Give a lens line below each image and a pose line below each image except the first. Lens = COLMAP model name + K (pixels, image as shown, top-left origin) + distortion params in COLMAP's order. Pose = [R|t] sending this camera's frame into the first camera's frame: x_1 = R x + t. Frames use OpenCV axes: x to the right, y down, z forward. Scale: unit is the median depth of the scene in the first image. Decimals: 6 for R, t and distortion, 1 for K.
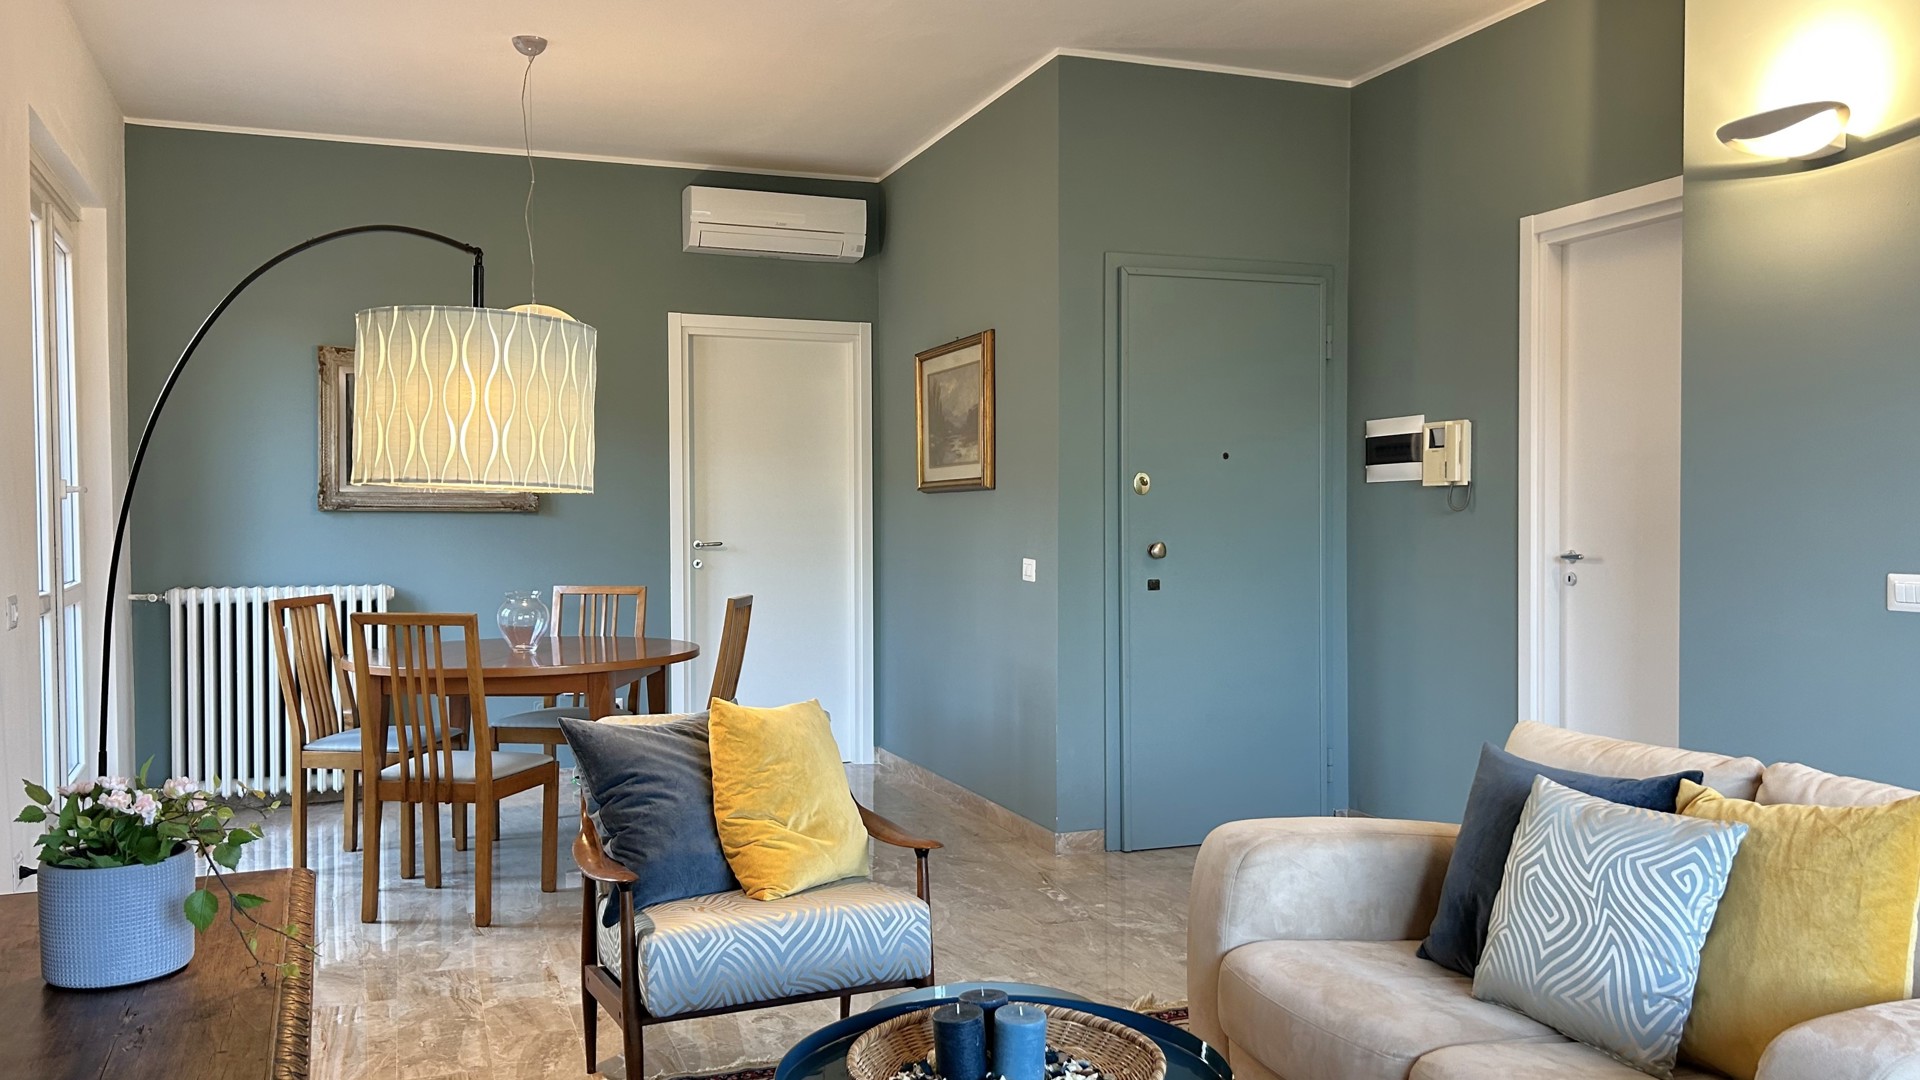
lens RADIAL K [[1434.5, 0, 978.5], [0, 1434.5, 547.4], [0, 0, 1]] dist [0.048829, -0.052163]
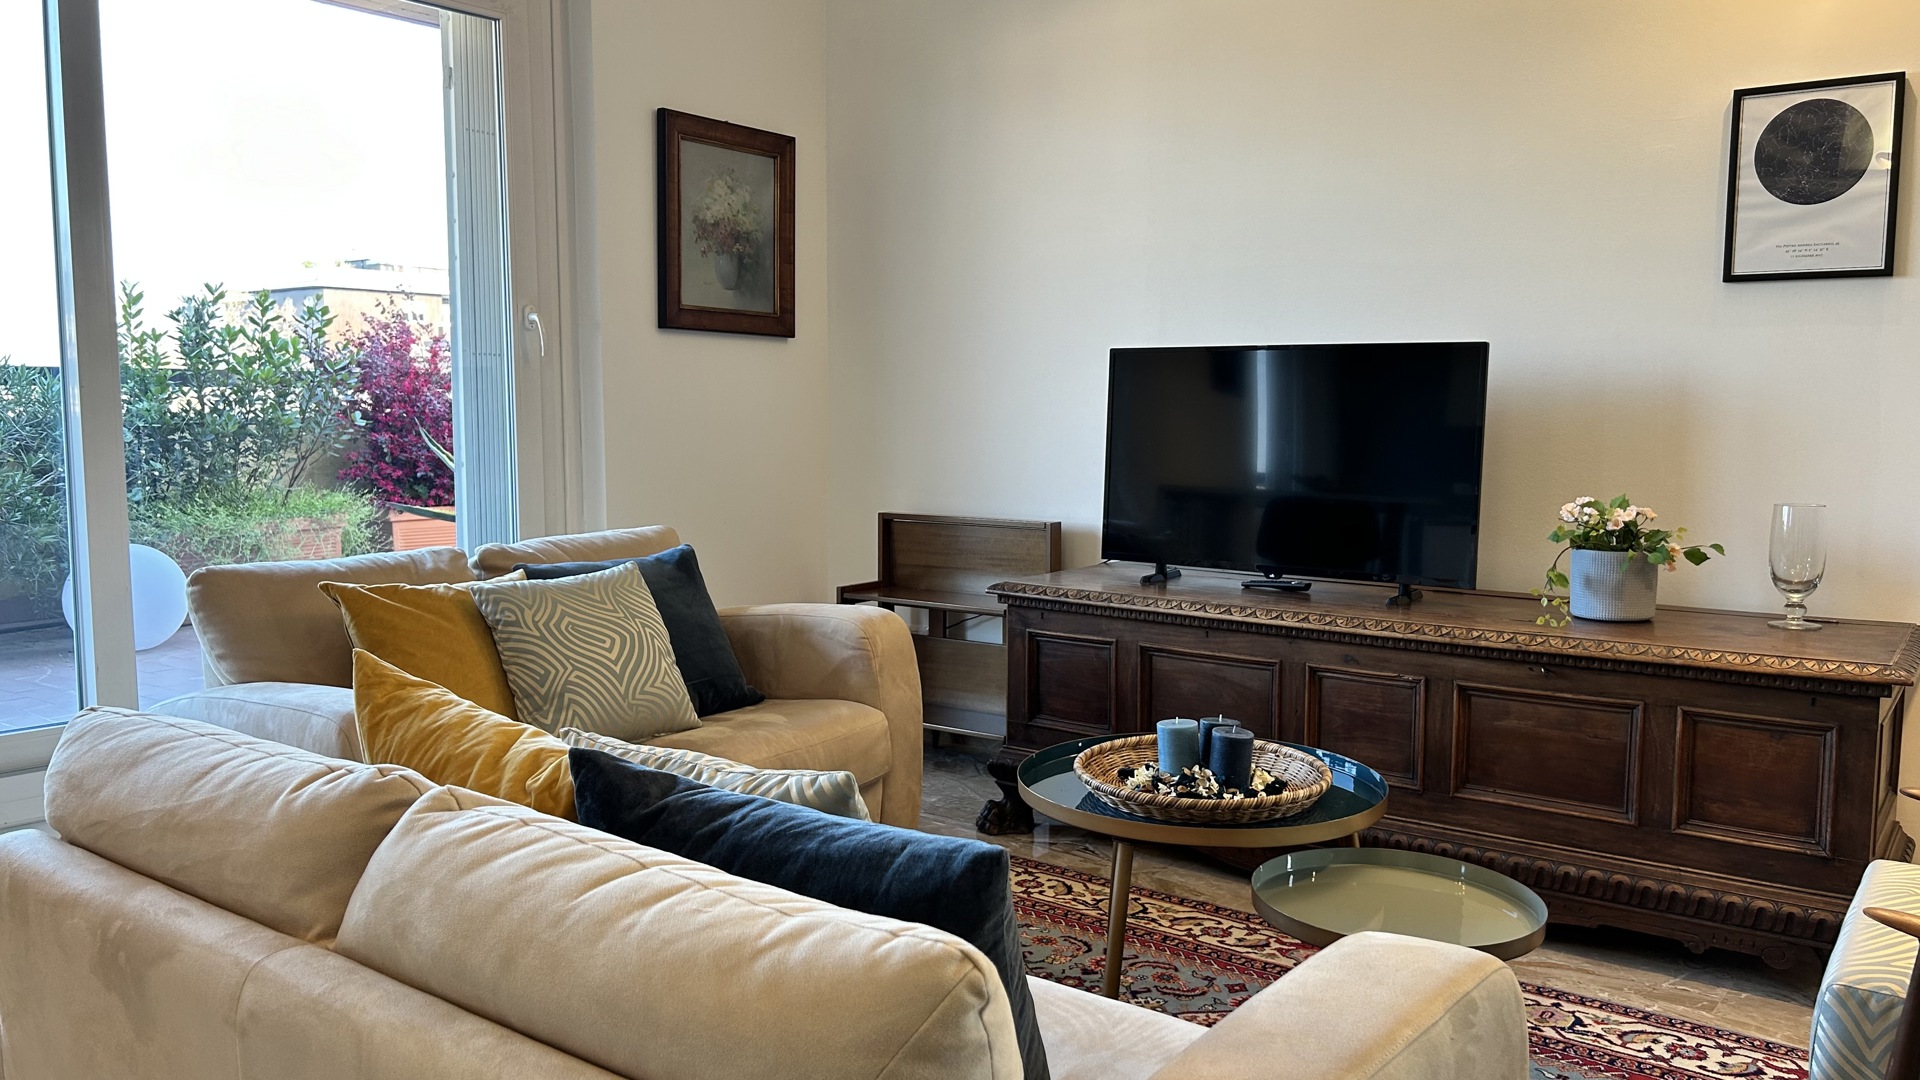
lens RADIAL K [[1434.5, 0, 959.5], [0, 1434.5, 545.3], [0, 0, 1]] dist [0.048829, -0.052163]
pose [[-0.876288, 0.050234, -0.479161, 0.251518], [-0.008284, 0.992831, 0.119237, 0.003125], [0.481716, 0.108455, -0.869590, 0.601280]]
